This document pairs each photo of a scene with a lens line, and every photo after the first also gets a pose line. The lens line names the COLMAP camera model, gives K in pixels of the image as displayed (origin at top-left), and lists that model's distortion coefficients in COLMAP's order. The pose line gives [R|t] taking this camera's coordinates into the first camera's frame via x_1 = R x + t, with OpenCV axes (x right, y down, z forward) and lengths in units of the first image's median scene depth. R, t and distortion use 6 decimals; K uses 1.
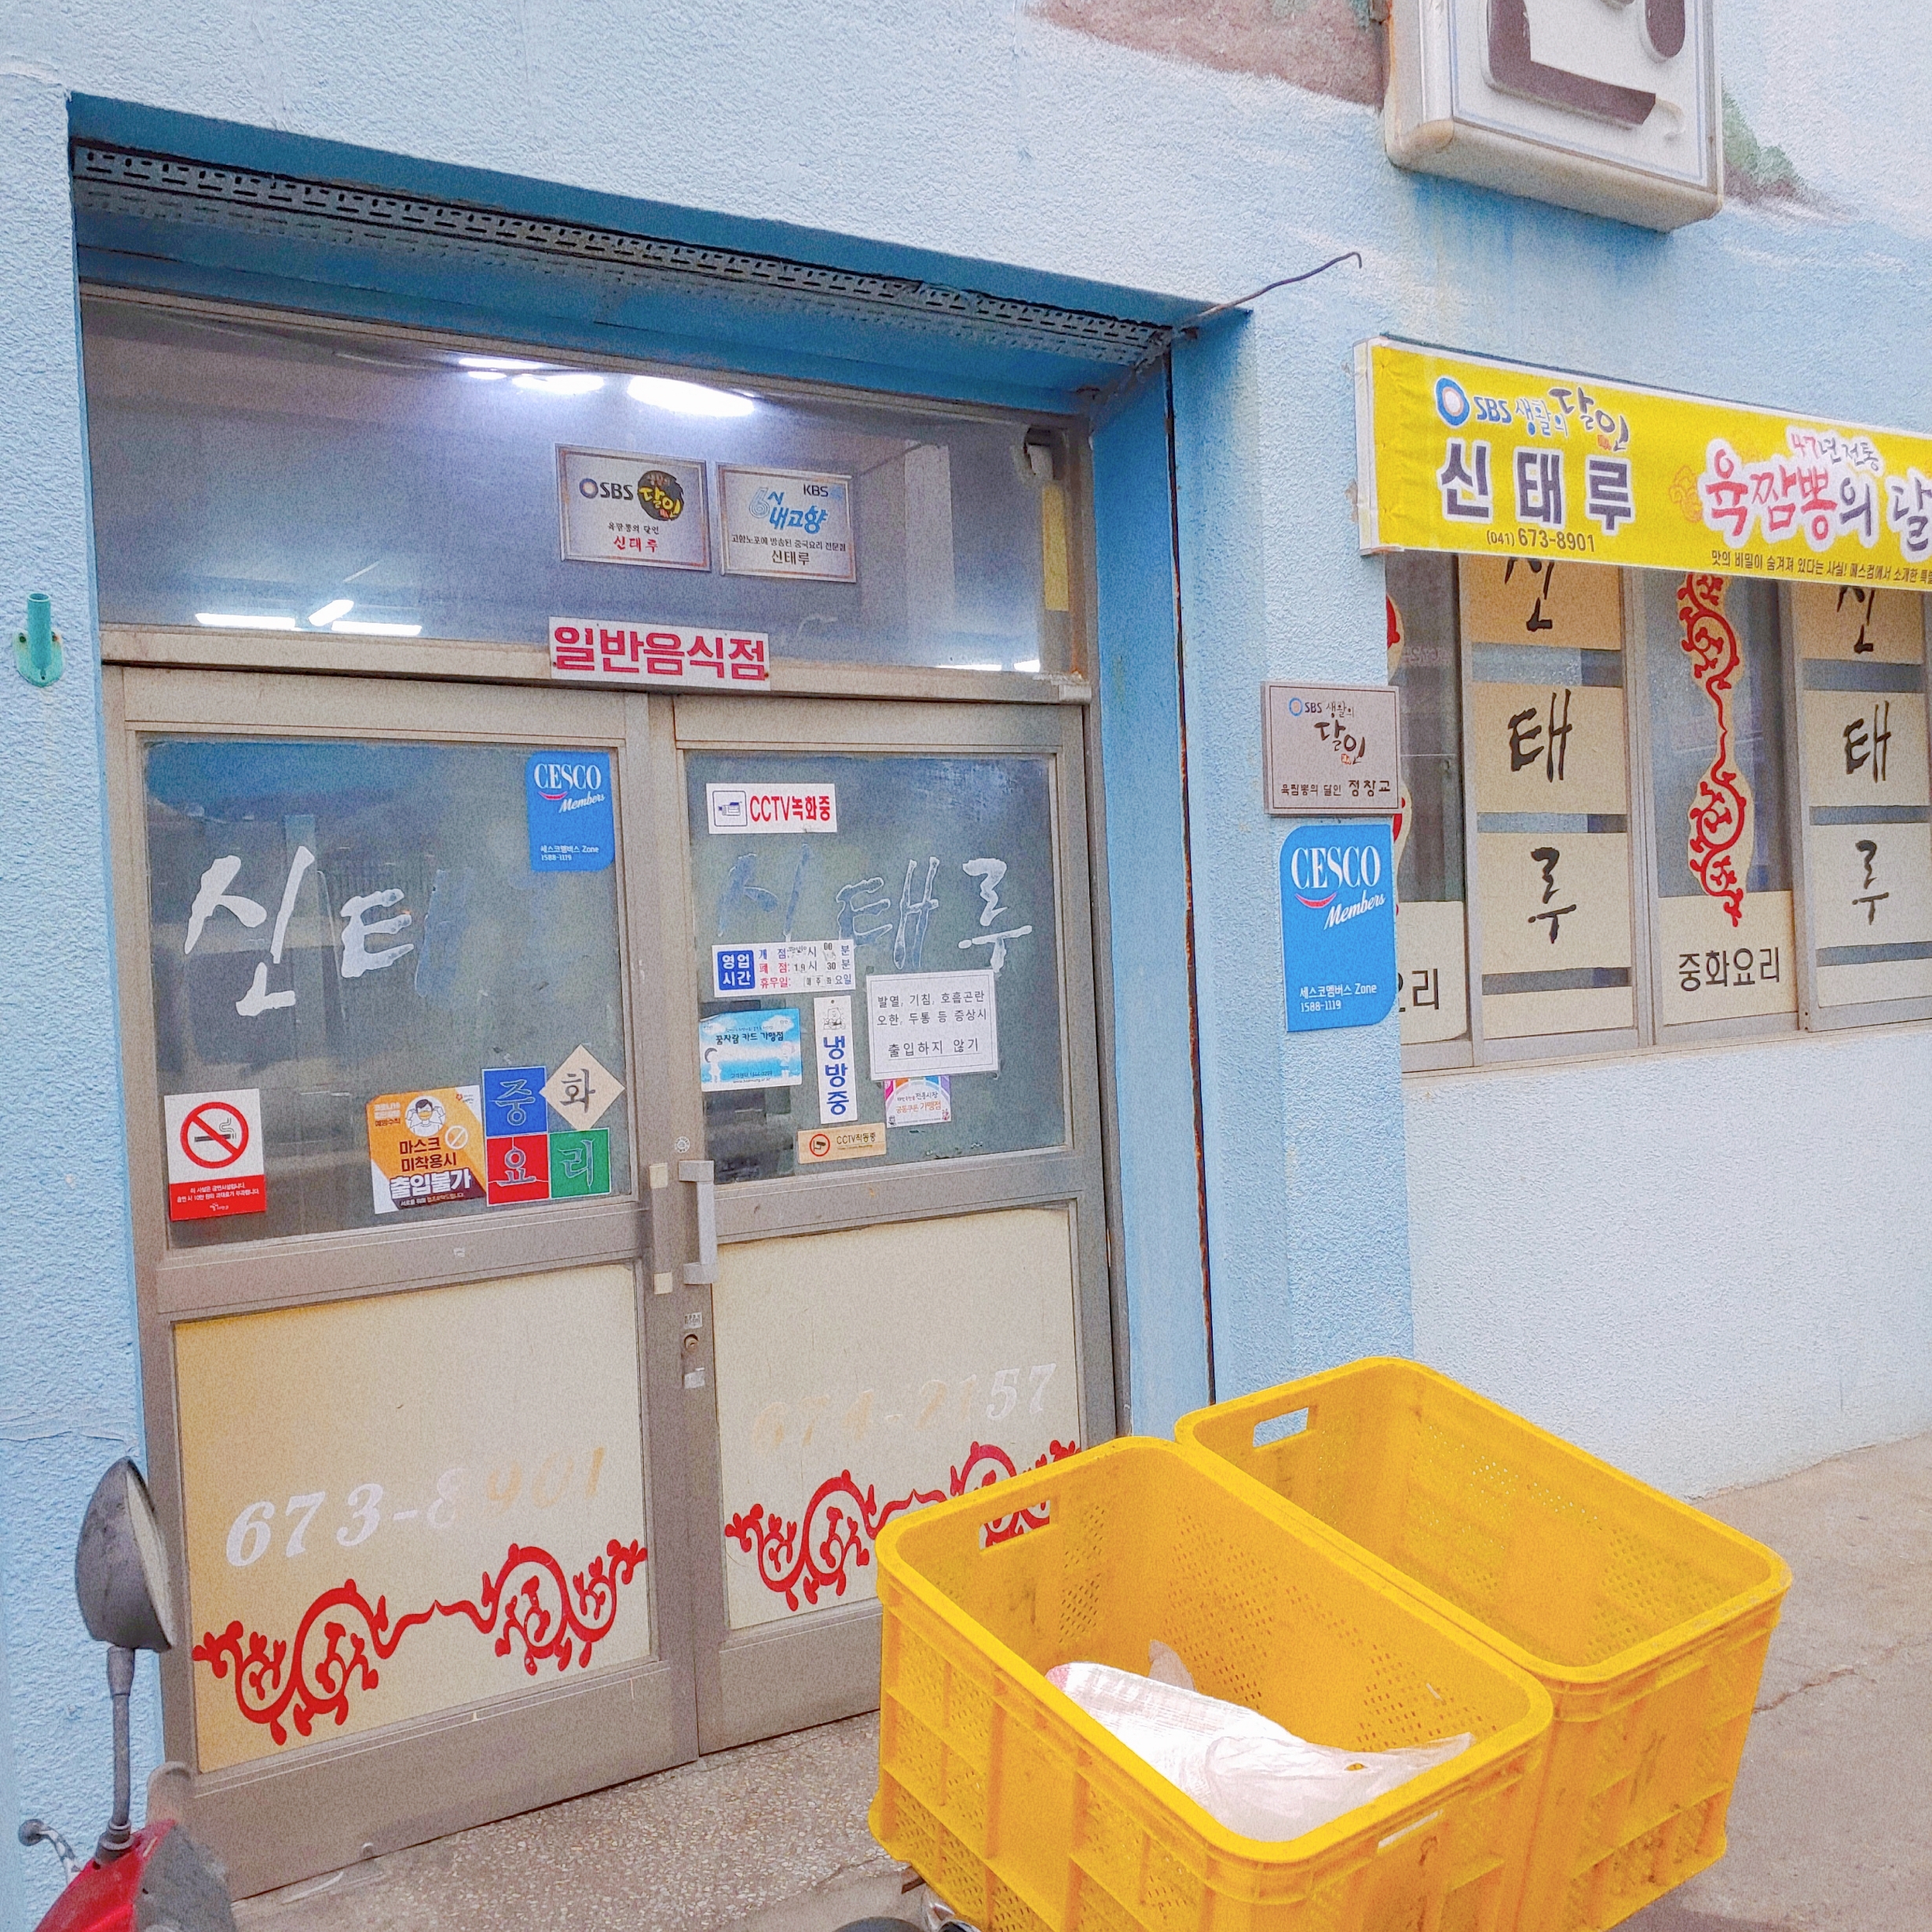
lens RADIAL K [[2010.5, 0, 966.9], [0, 2010.5, 944.6], [0, 0, 1]] dist [0.183890, -0.636474]
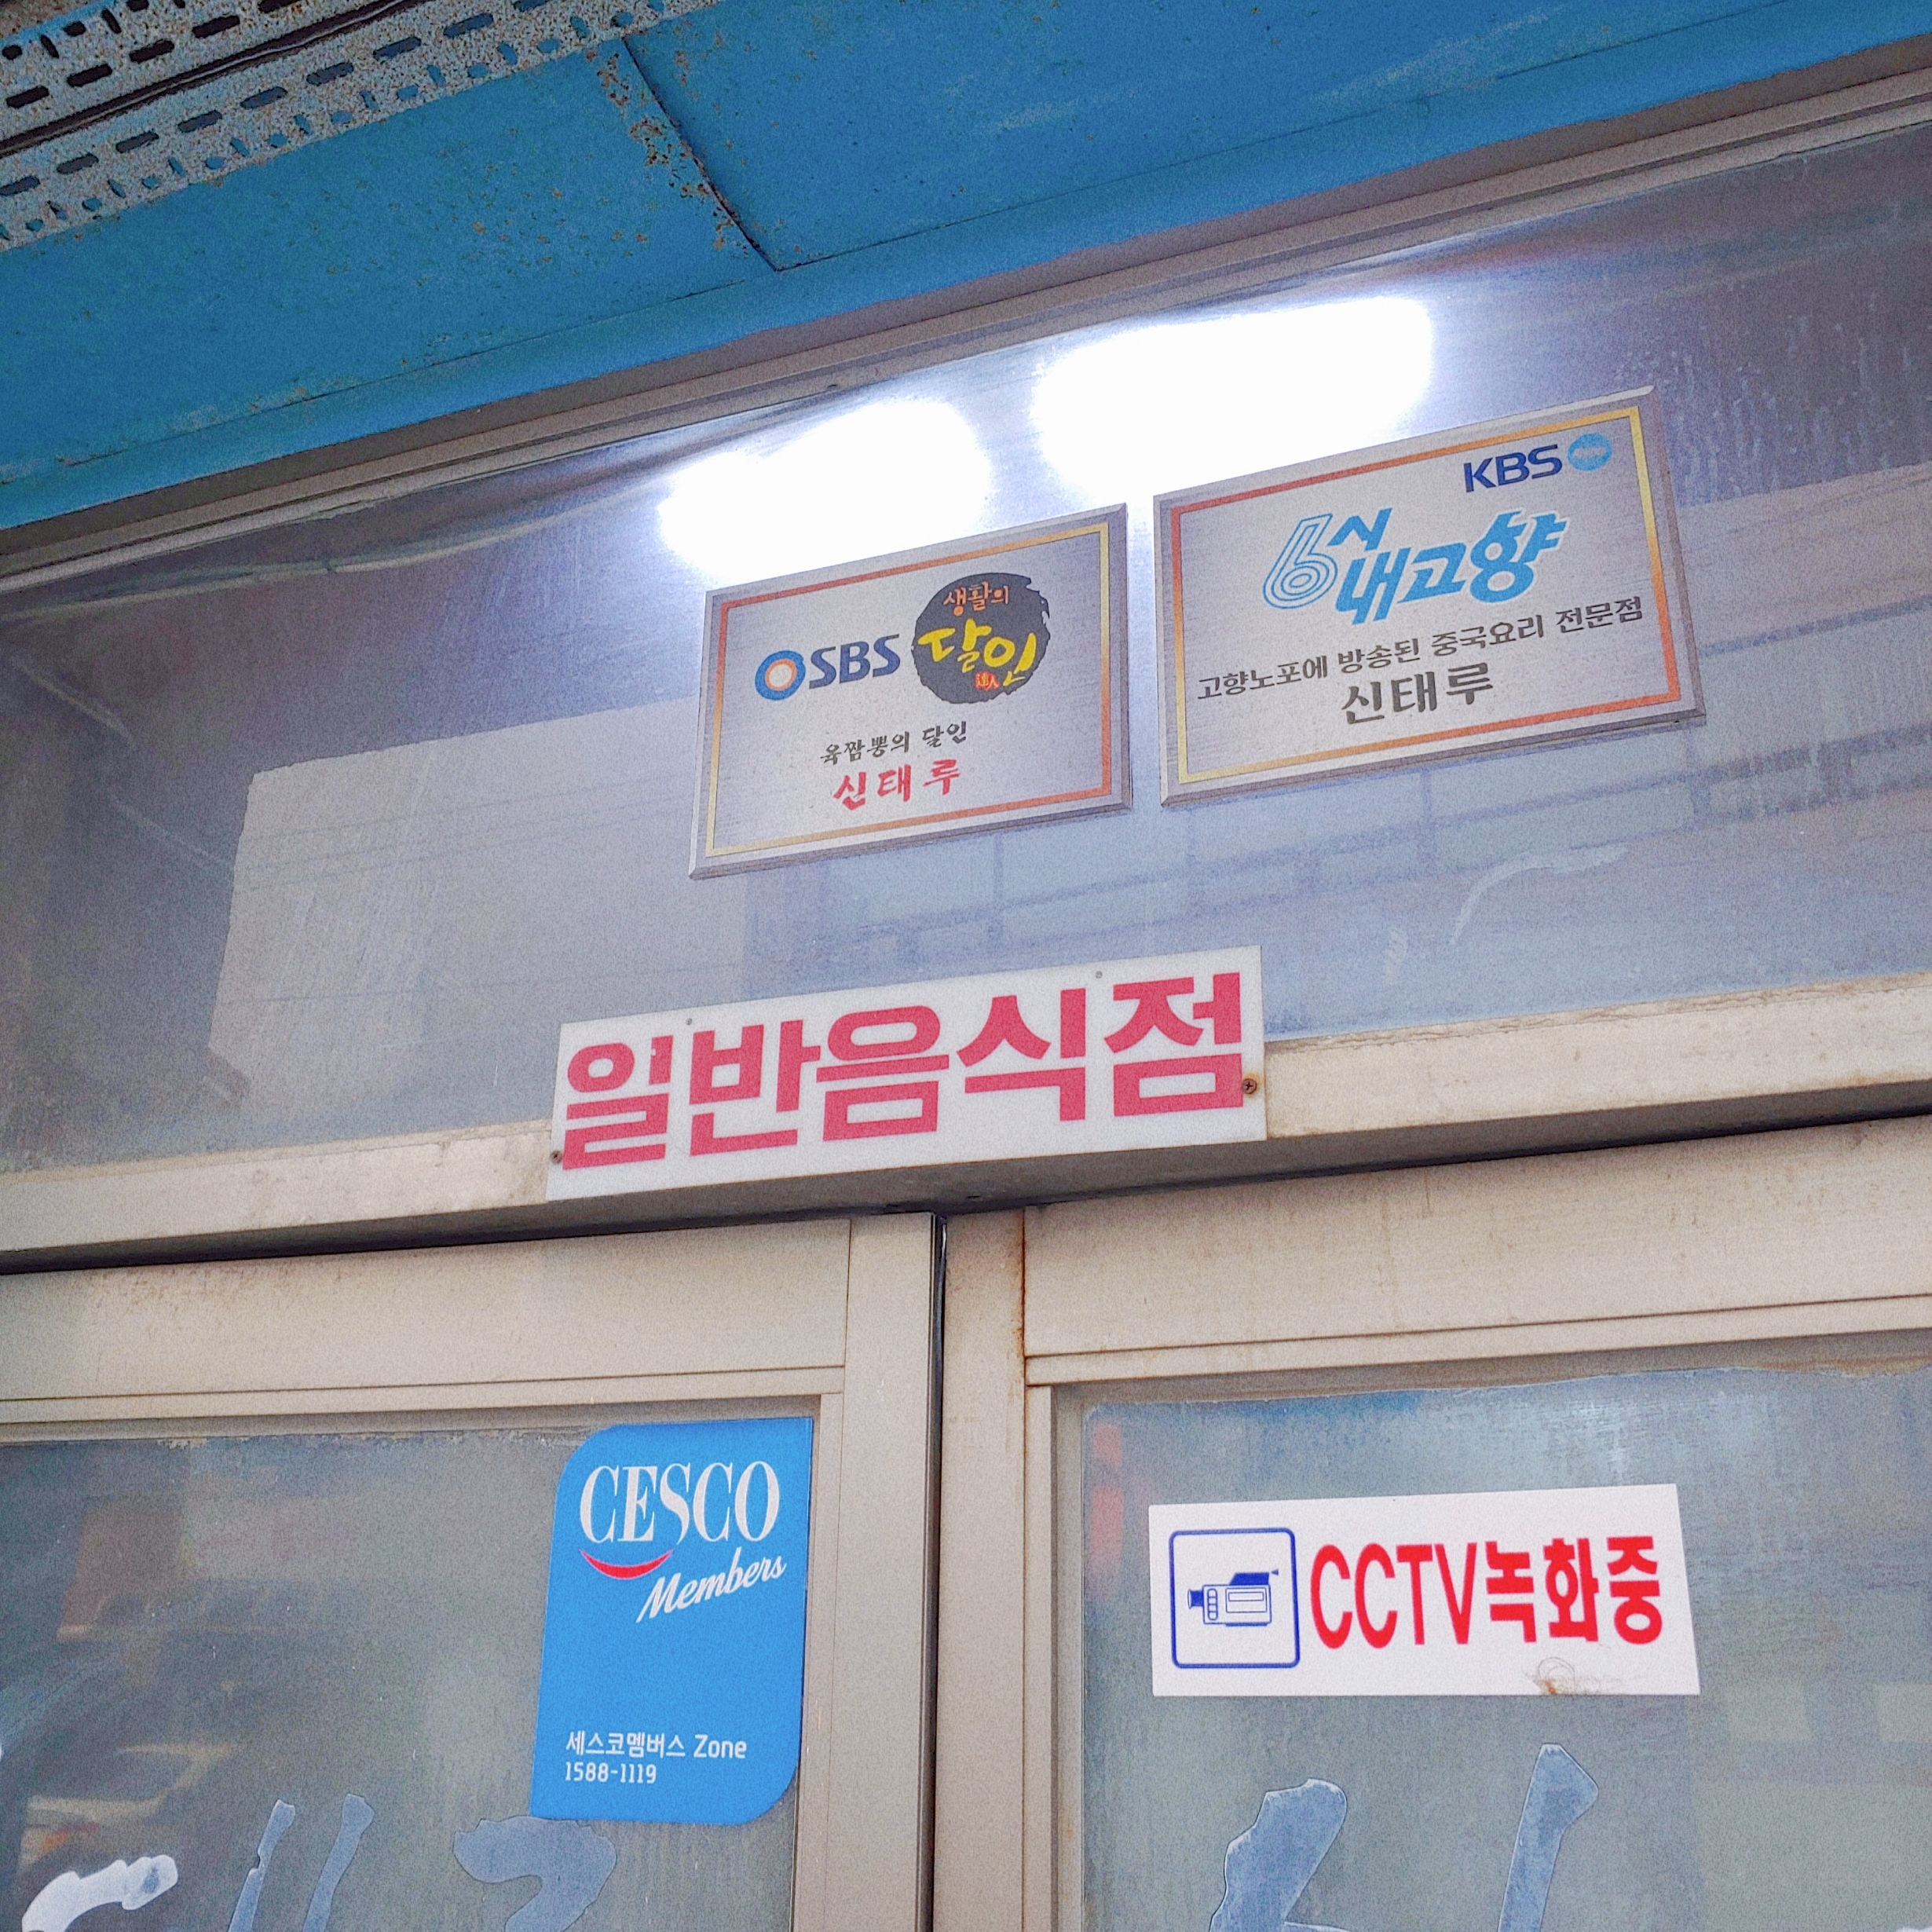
lens RADIAL K [[2010.5, 0, 966.9], [0, 2010.5, 944.6], [0, 0, 1]] dist [0.183890, -0.636474]
pose [[0.554733, -0.254883, -0.792026, 0.103860], [-0.037501, 0.943296, -0.329829, -0.060483], [0.831183, 0.212669, 0.513719, 0.837252]]
